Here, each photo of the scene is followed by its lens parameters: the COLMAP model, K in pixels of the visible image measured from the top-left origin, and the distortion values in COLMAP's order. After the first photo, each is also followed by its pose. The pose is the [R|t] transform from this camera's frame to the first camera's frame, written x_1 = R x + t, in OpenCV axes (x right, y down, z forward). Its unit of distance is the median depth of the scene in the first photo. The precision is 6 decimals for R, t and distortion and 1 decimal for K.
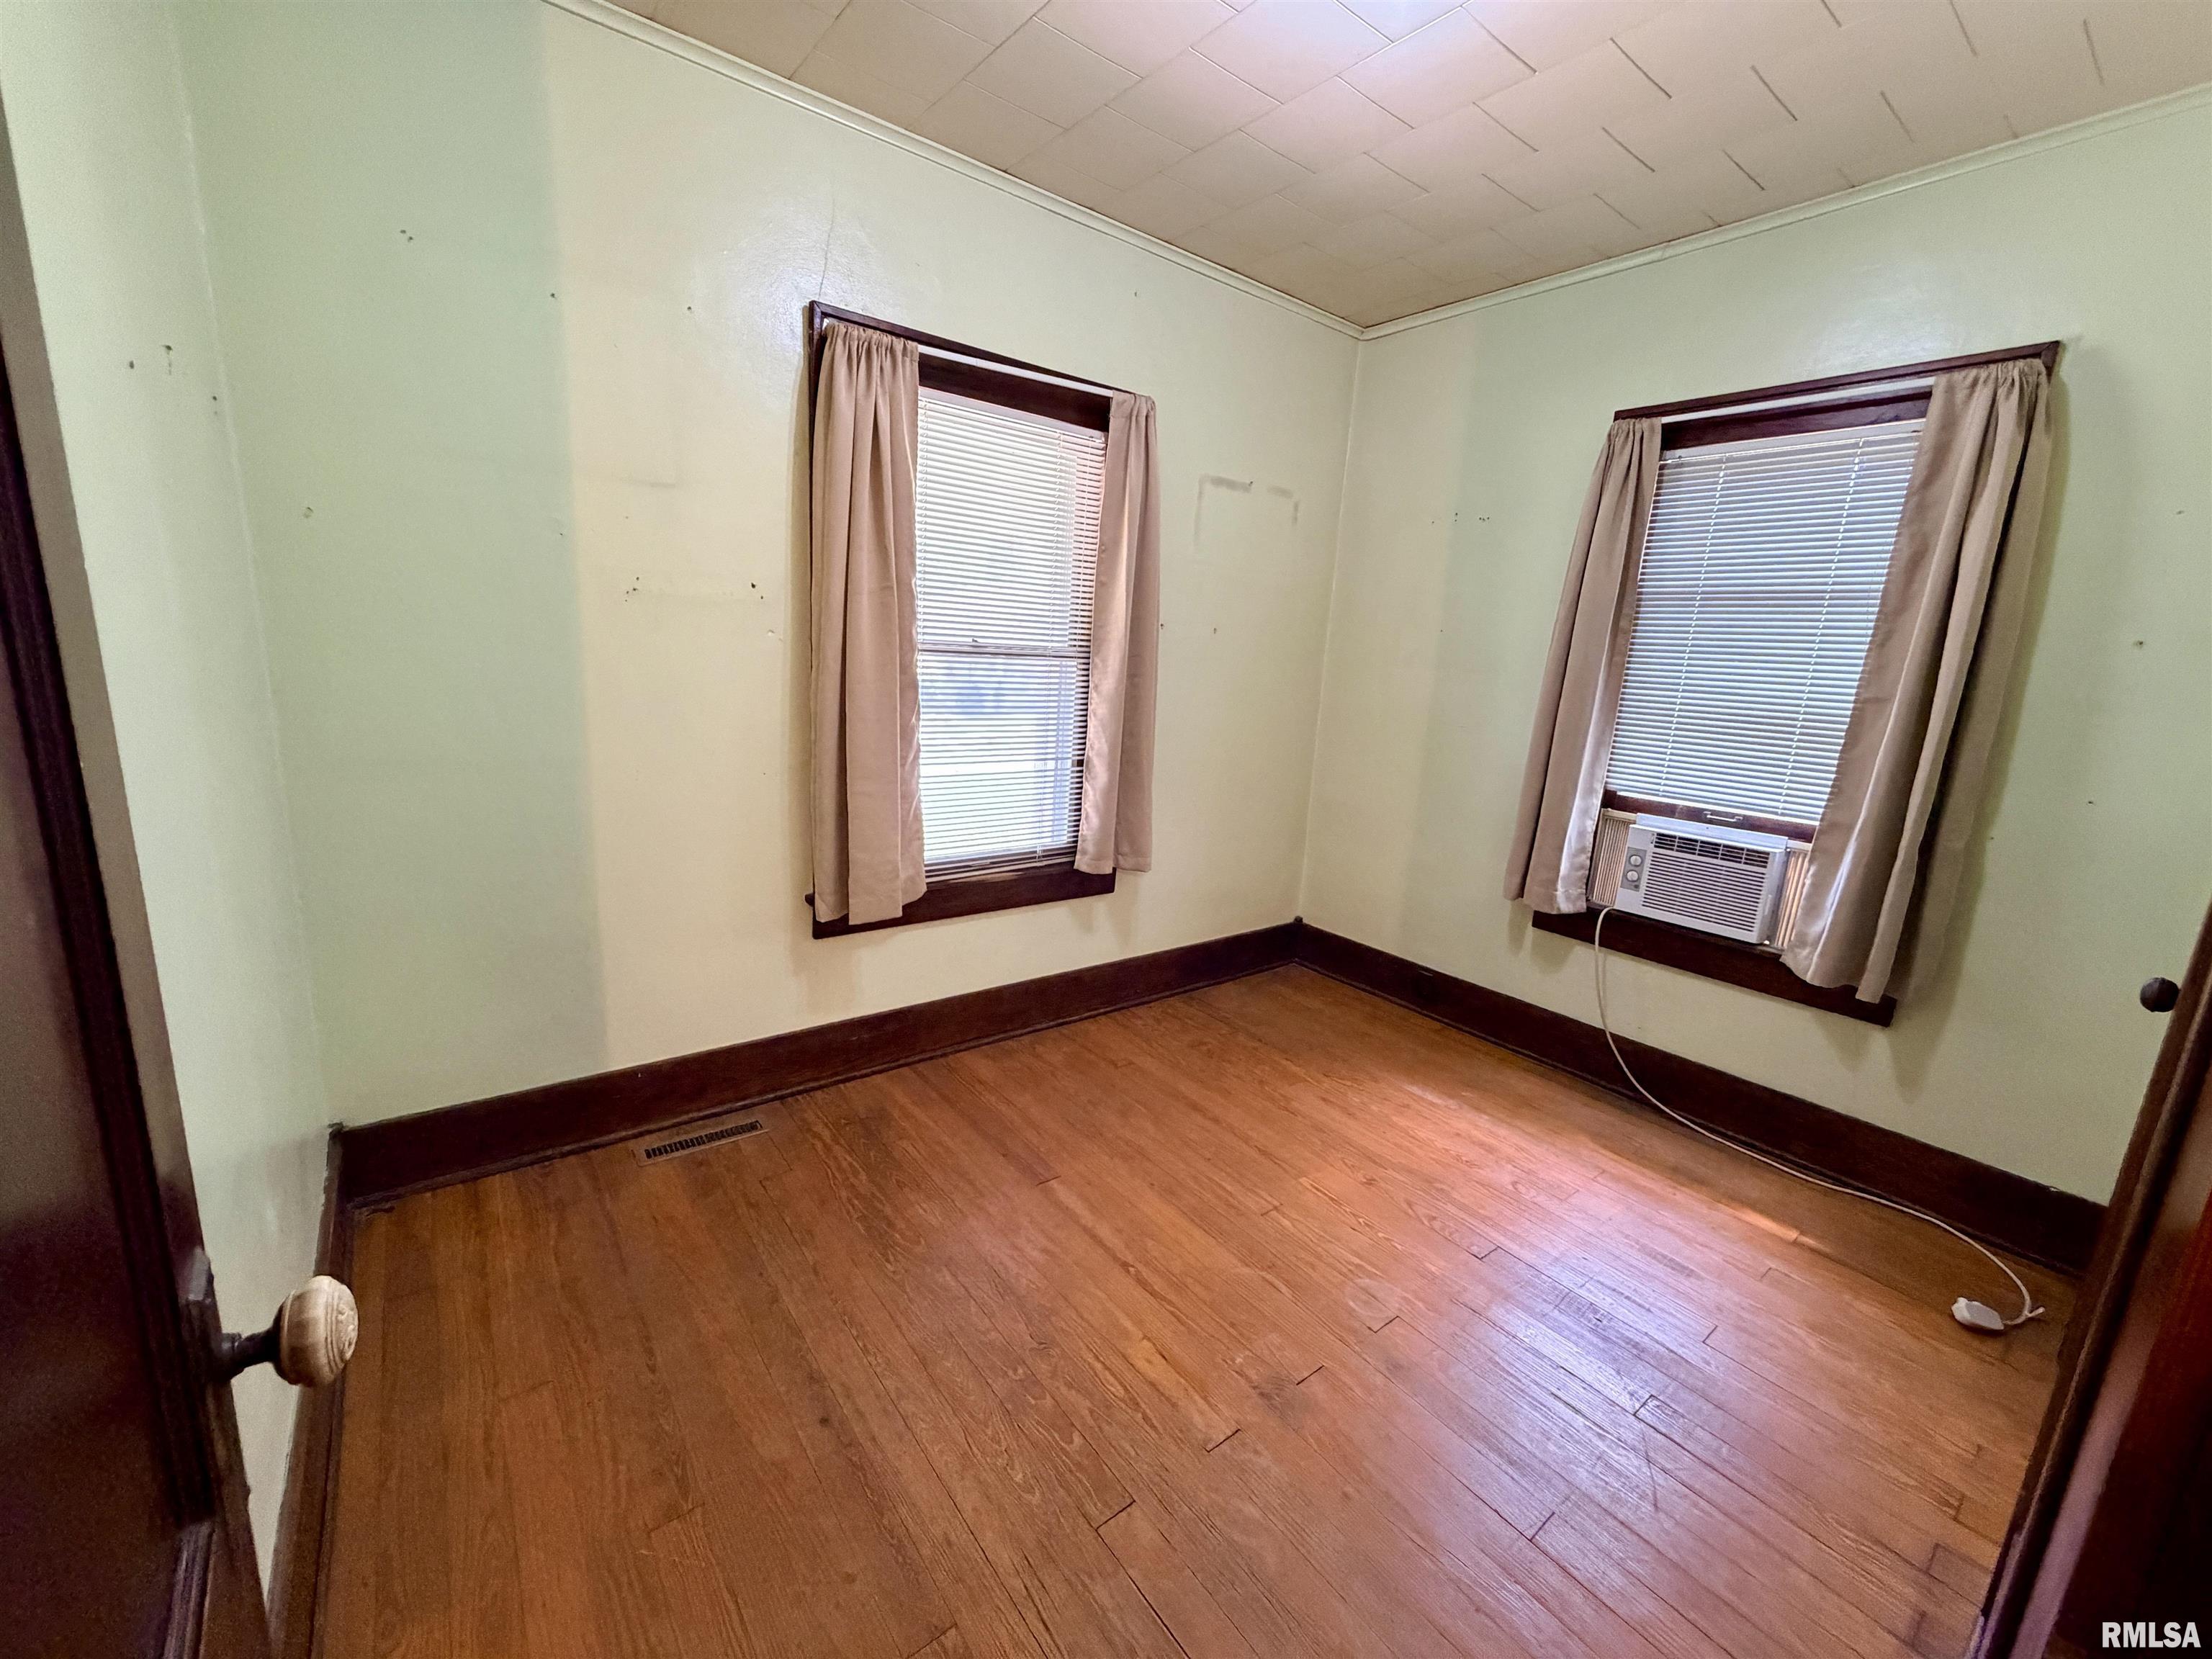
lens RADIAL K [[873.2, 0, 1101.3], [0, 873.2, 829.1], [0, 0, 1]] dist [0.001346, -0.000062]
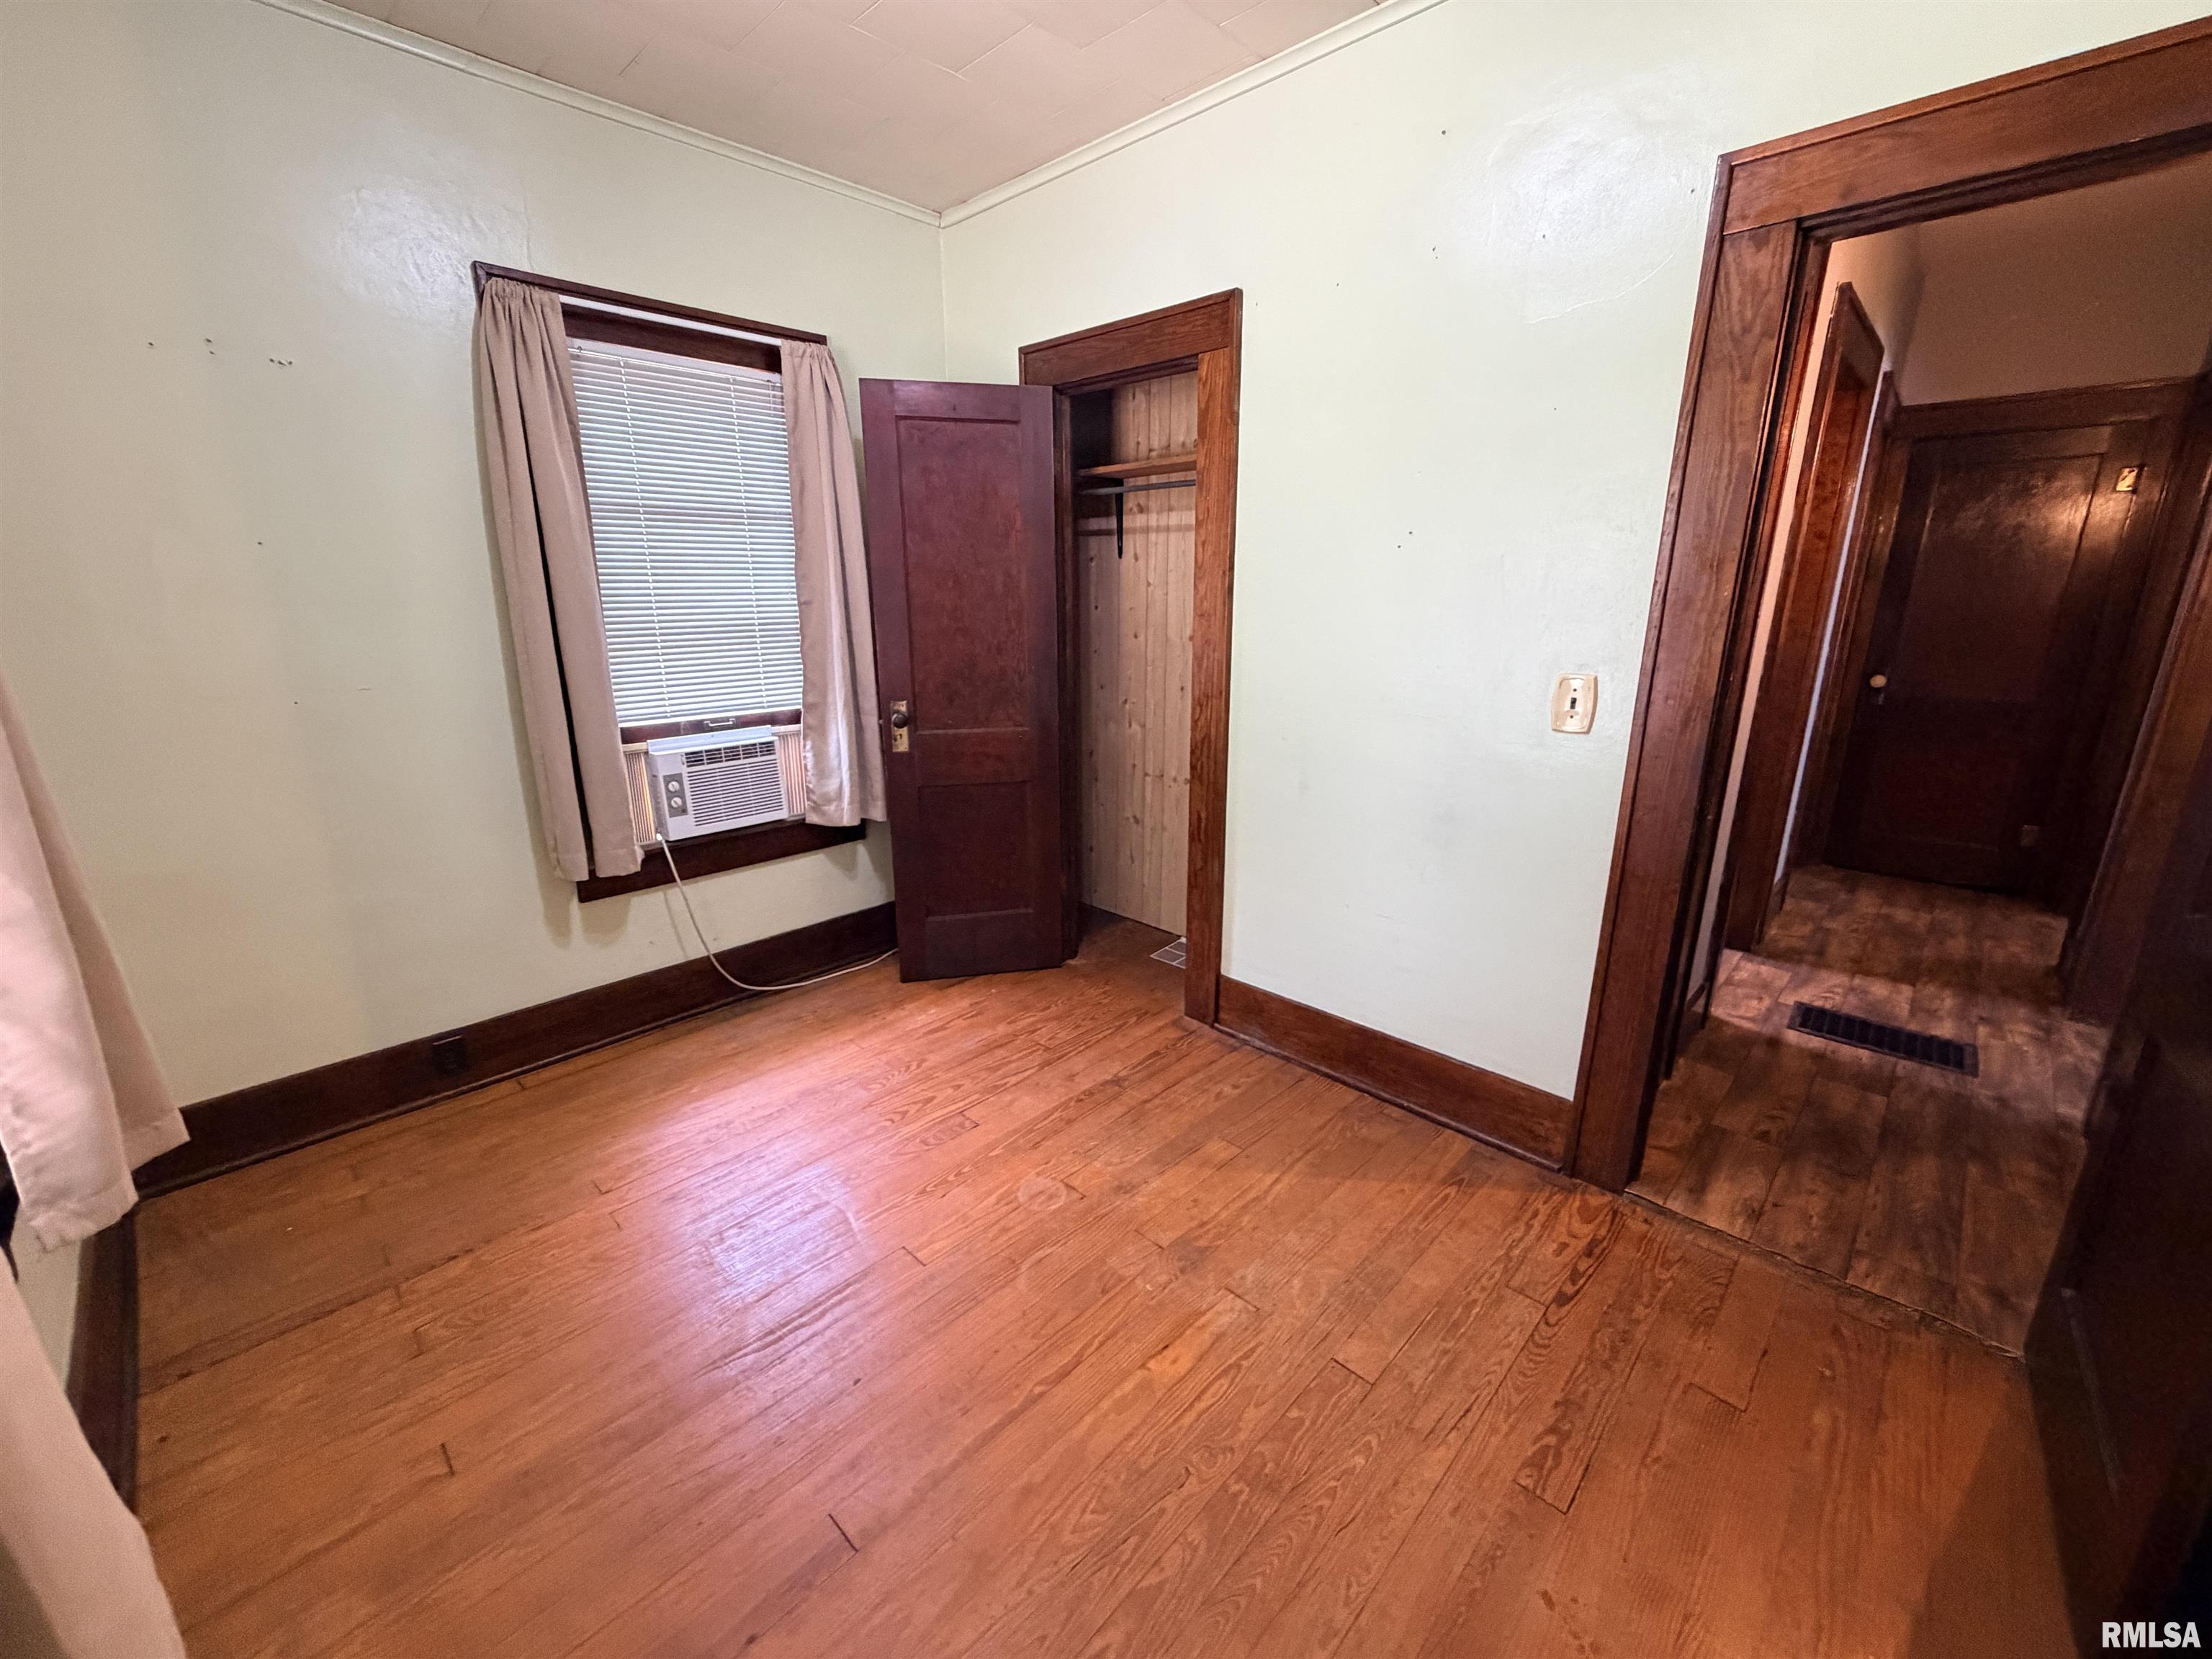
lens RADIAL K [[873.2, 0, 1106.9], [0, 873.2, 828.0], [0, 0, 1]] dist [0.001346, -0.000062]
pose [[-0.141209, -0.313736, 0.938951, -0.416675], [0.203104, 0.919099, 0.337647, -0.164005], [-0.968921, 0.238384, -0.066064, 0.649967]]
